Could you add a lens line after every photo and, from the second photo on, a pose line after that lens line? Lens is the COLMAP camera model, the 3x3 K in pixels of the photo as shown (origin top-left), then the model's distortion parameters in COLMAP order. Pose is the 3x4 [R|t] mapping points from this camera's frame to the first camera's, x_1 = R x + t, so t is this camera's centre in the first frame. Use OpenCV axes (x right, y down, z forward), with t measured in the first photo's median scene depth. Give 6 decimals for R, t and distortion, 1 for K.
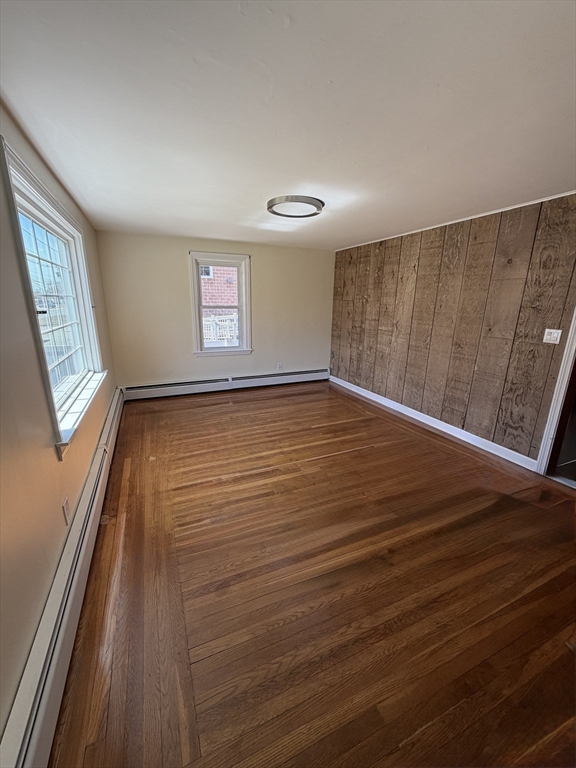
lens RADIAL K [[306.2, 0, 285.9], [0, 306.2, 382.6], [0, 0, 1]] dist [-0.000498, 0.000118]
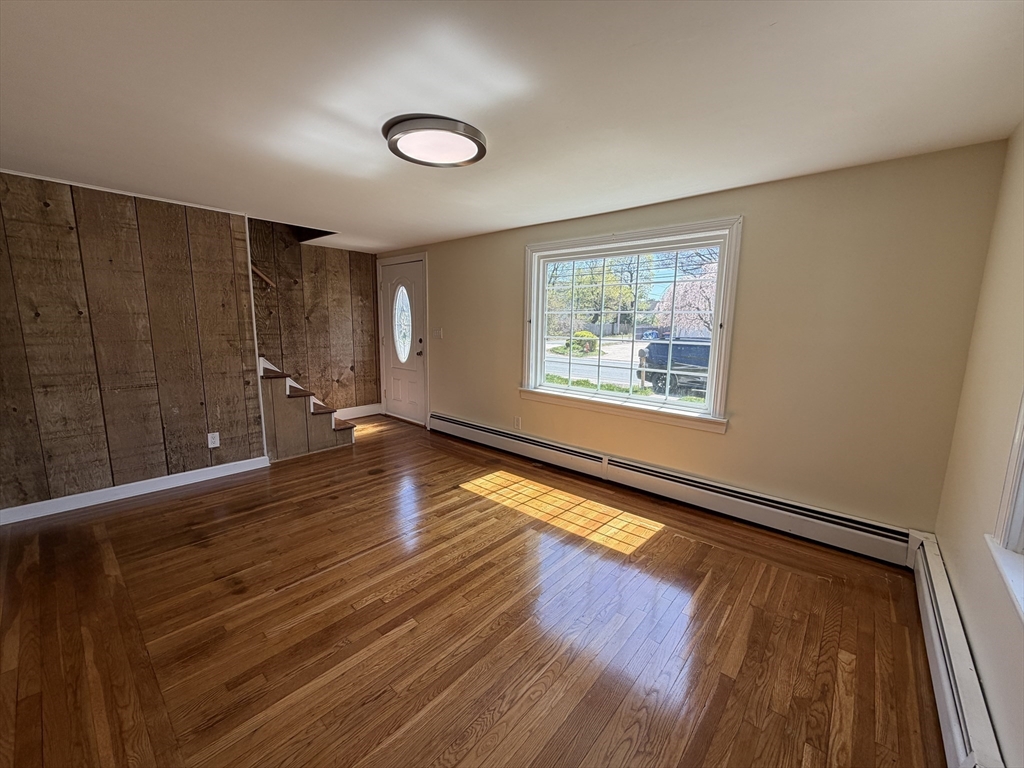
lens RADIAL K [[408.2, 0, 508.6], [0, 408.2, 385.1], [0, 0, 1]] dist [-0.000498, 0.000118]
pose [[-0.907383, 0.041222, -0.418279, 0.201478], [-0.132249, 0.916630, 0.377227, -0.383305], [0.398957, 0.397606, -0.826282, 1.520954]]
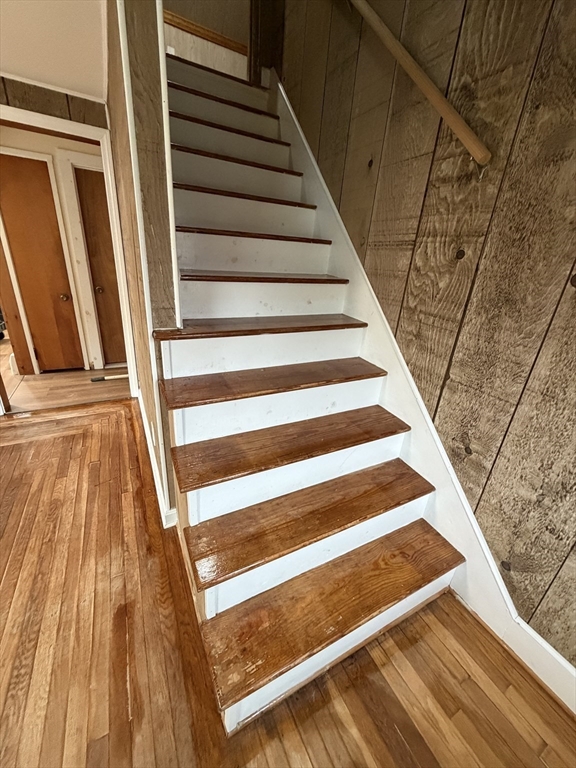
lens RADIAL K [[306.2, 0, 291.3], [0, 306.2, 382.8], [0, 0, 1]] dist [-0.000498, 0.000118]
pose [[-0.083038, -0.394455, 0.915156, -0.036447], [0.178775, 0.897533, 0.403081, -0.003857], [-0.980380, 0.197078, -0.004010, 0.104705]]
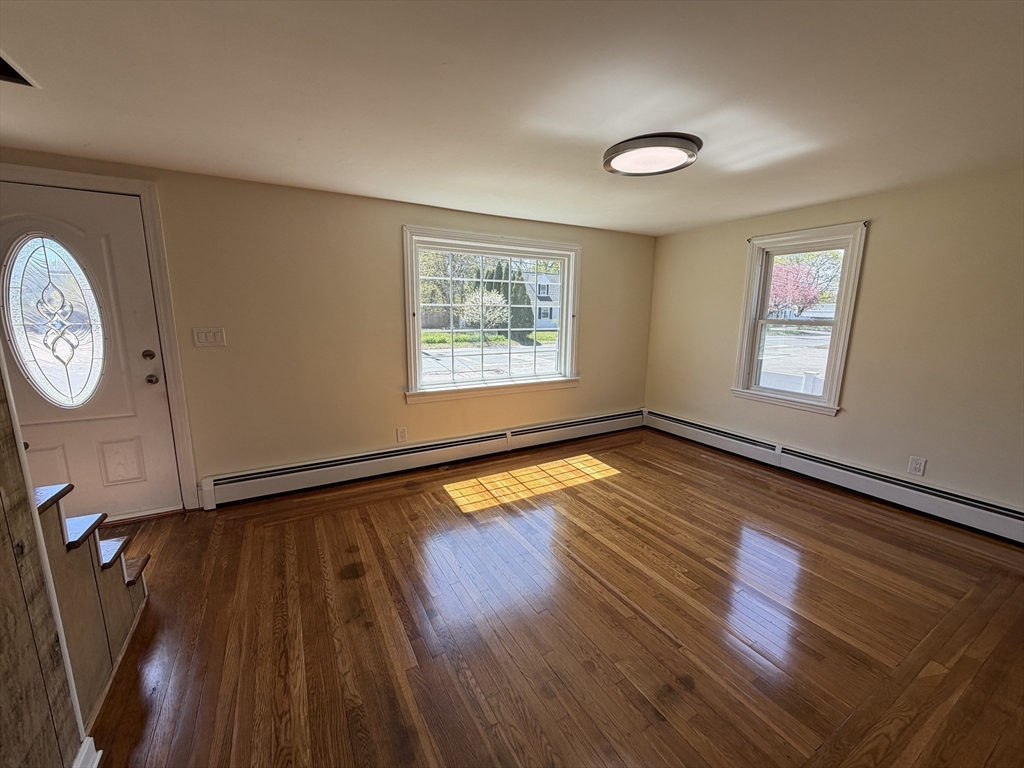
lens RADIAL K [[408.2, 0, 510.4], [0, 408.2, 383.0], [0, 0, 1]] dist [-0.000498, 0.000118]
pose [[0.105691, 0.164672, -0.980670, 0.726359], [-0.264732, 0.955262, 0.131874, -0.142711], [0.958513, 0.245677, 0.144556, 0.593881]]
